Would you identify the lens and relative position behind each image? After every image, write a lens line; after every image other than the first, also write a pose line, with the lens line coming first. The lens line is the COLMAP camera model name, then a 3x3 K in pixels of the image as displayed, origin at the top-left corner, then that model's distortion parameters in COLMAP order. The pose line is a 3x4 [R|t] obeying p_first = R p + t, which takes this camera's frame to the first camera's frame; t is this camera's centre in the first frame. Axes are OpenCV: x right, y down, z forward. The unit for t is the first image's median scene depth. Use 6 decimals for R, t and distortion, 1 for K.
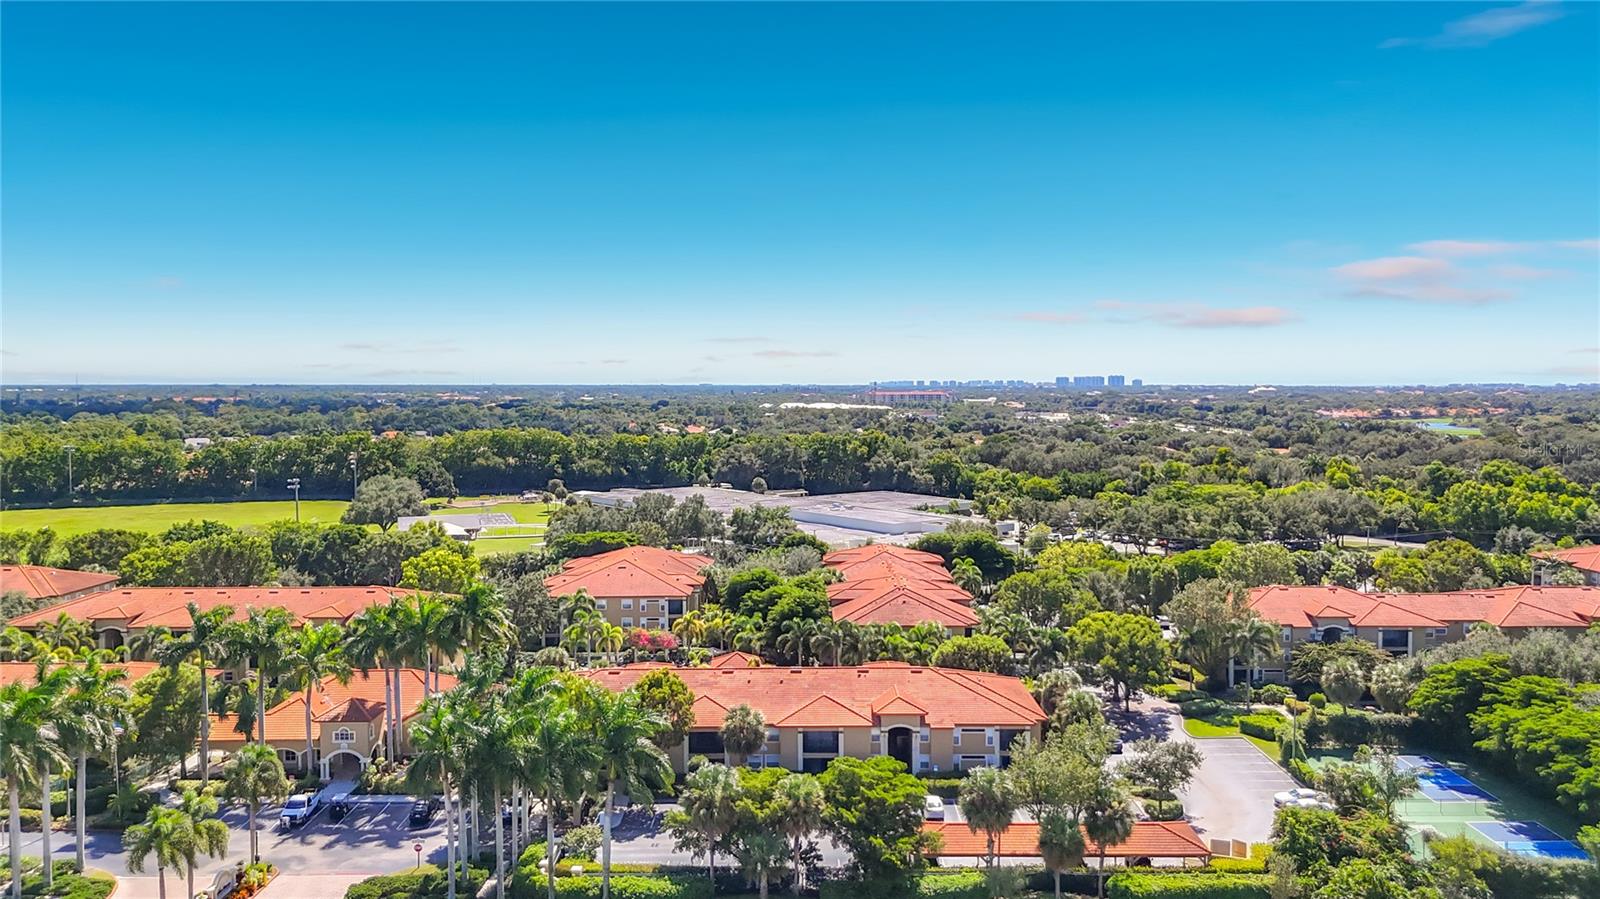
lens RADIAL K [[1213.1, 0, 800.0], [0, 1213.1, 449.5], [0, 0, 1]] dist [0.090759, -0.092417]
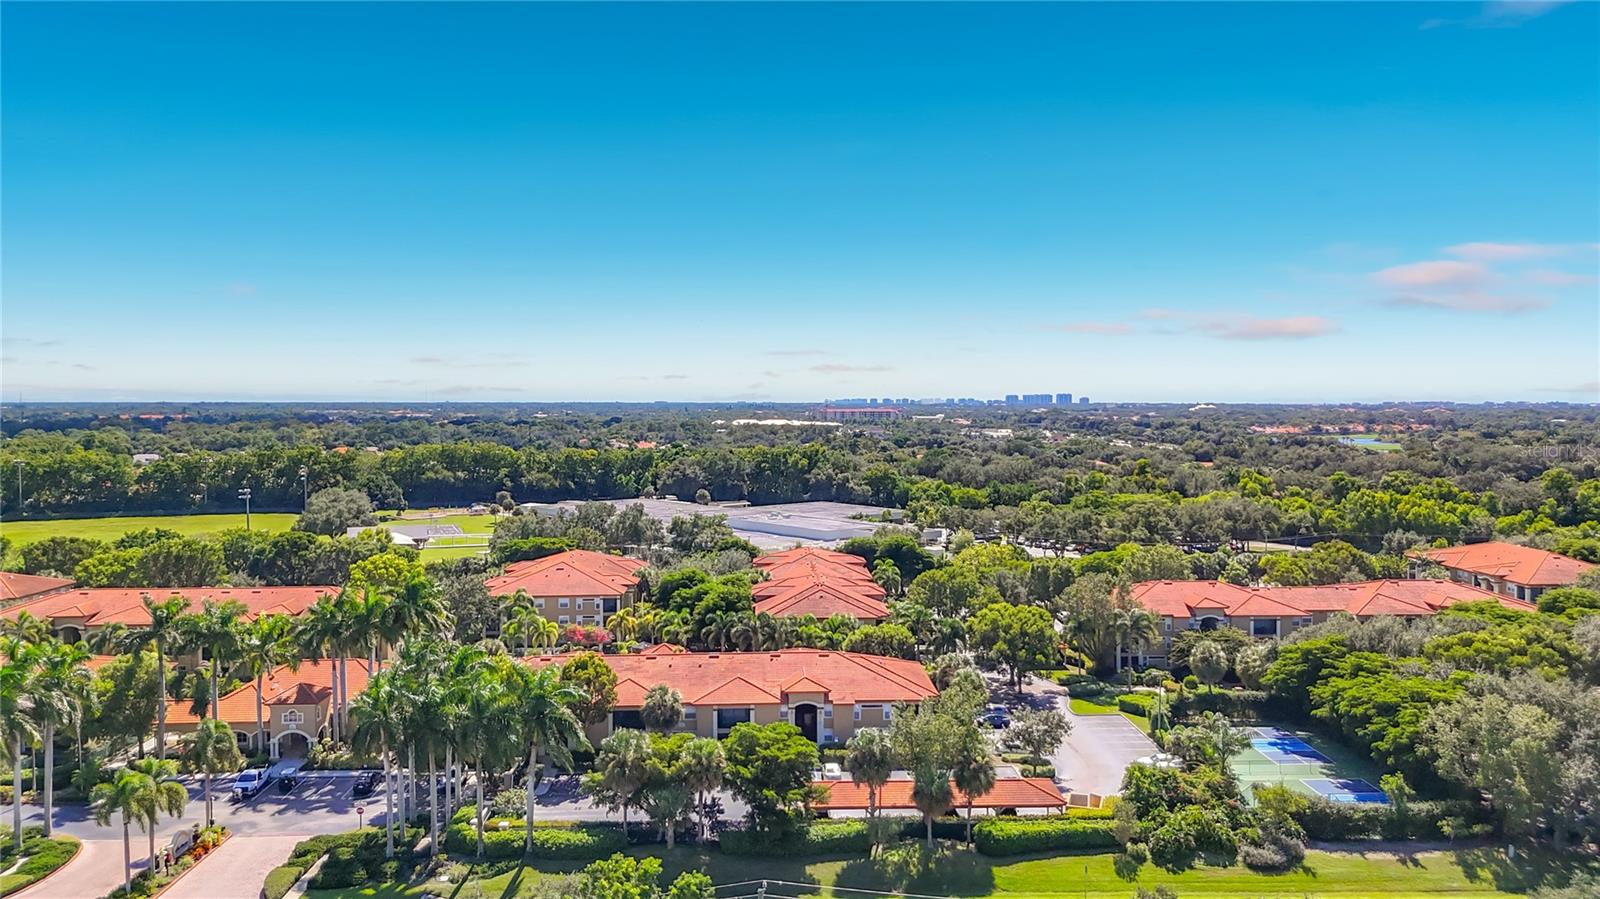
lens RADIAL K [[1213.1, 0, 800.0], [0, 1213.1, 449.5], [0, 0, 1]] dist [0.090759, -0.092417]
pose [[0.999412, -0.001174, 0.034269, 0.033037], [0.001691, 0.999885, -0.015084, 0.011771], [-0.034247, 0.015133, 0.999299, -0.086934]]
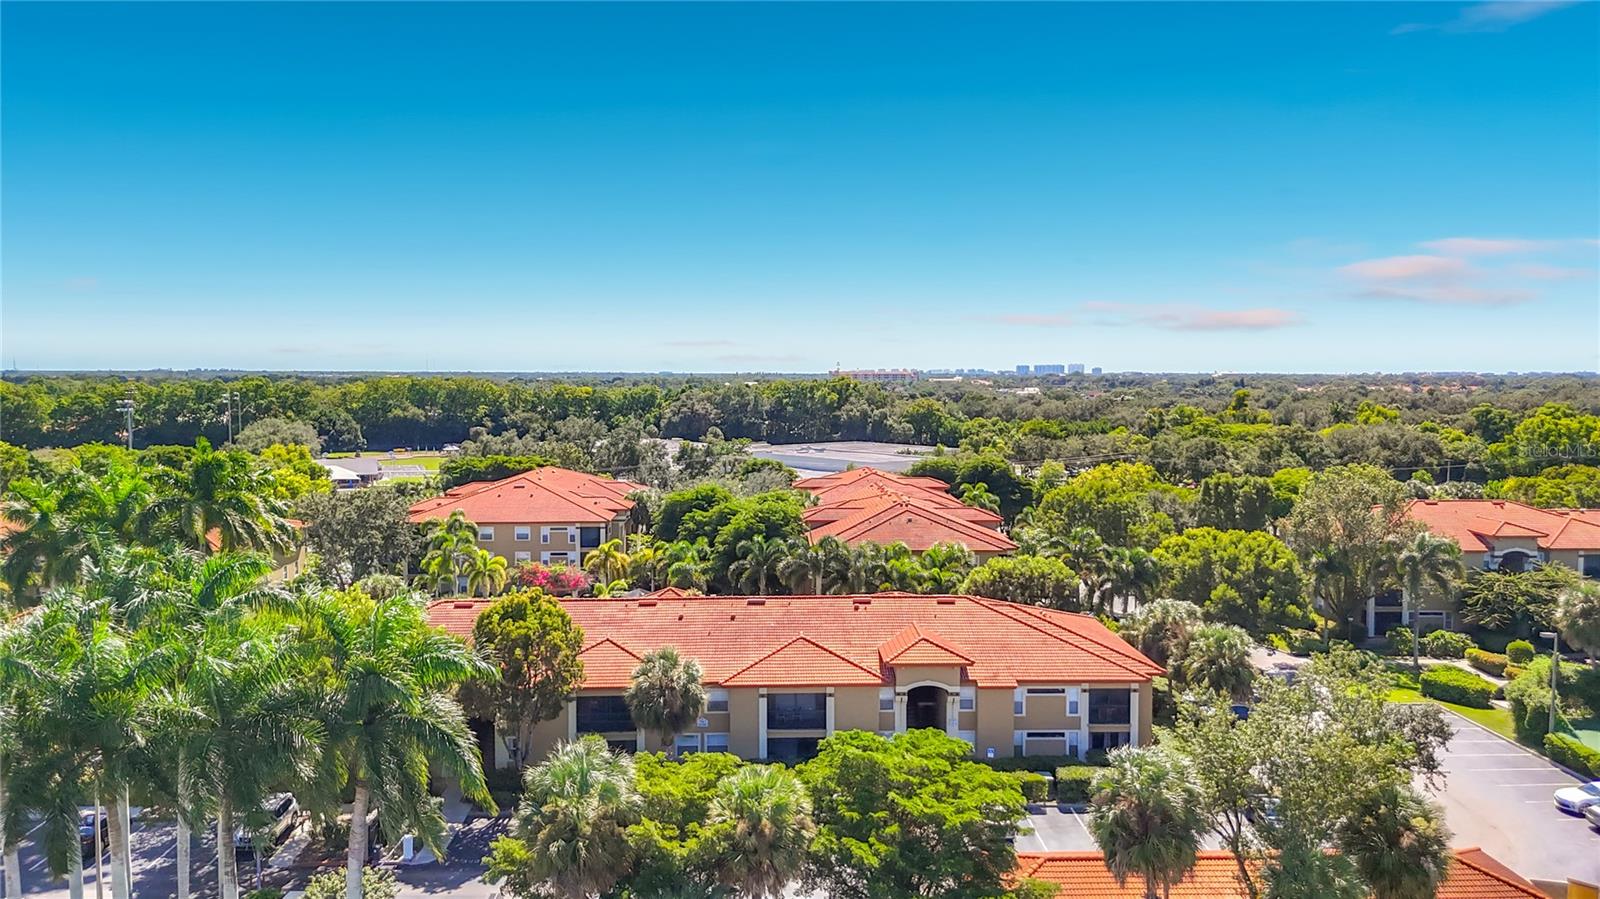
lens RADIAL K [[1182.0, 0, 800.0], [0, 1182.0, 449.5], [0, 0, 1]] dist [0.078423, -0.080292]
pose [[0.999447, 0.001280, 0.033228, -0.000767], [-0.001320, 0.999998, 0.001203, 0.091573], [-0.033227, -0.001247, 0.999447, 0.345503]]
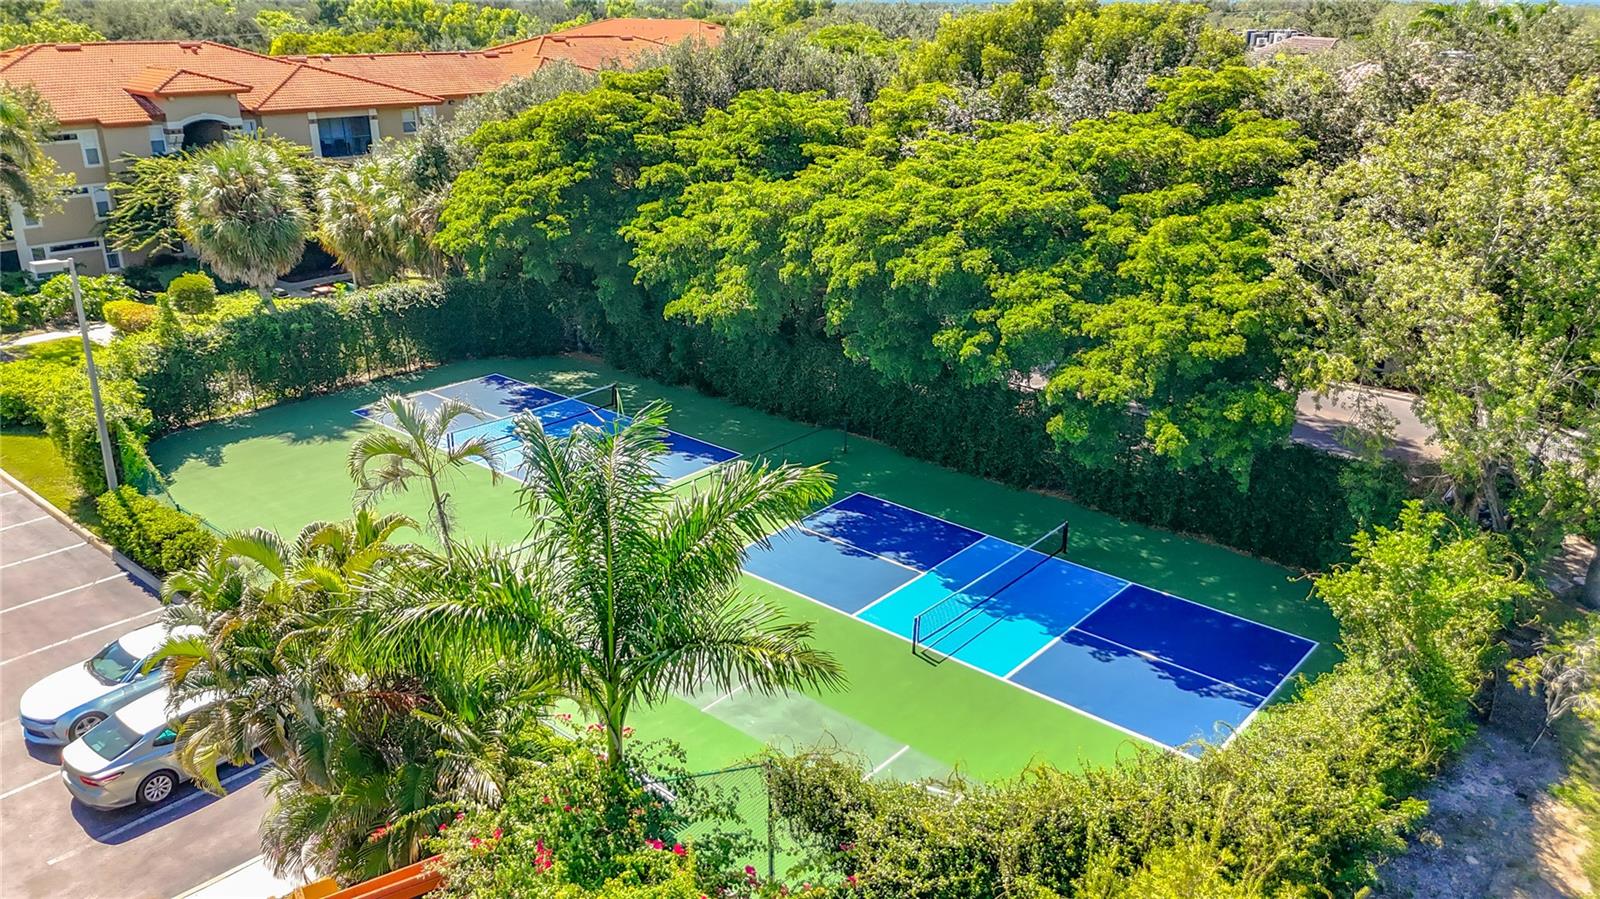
lens RADIAL K [[1134.1, 0, 800.0], [0, 1134.1, 449.5], [0, 0, 1]] dist [0.062646, -0.071979]
pose [[0.648586, -0.262000, 0.714628, 0.274729], [0.034927, 0.948145, 0.315914, 0.143824], [-0.760340, -0.179938, 0.624104, 0.624782]]
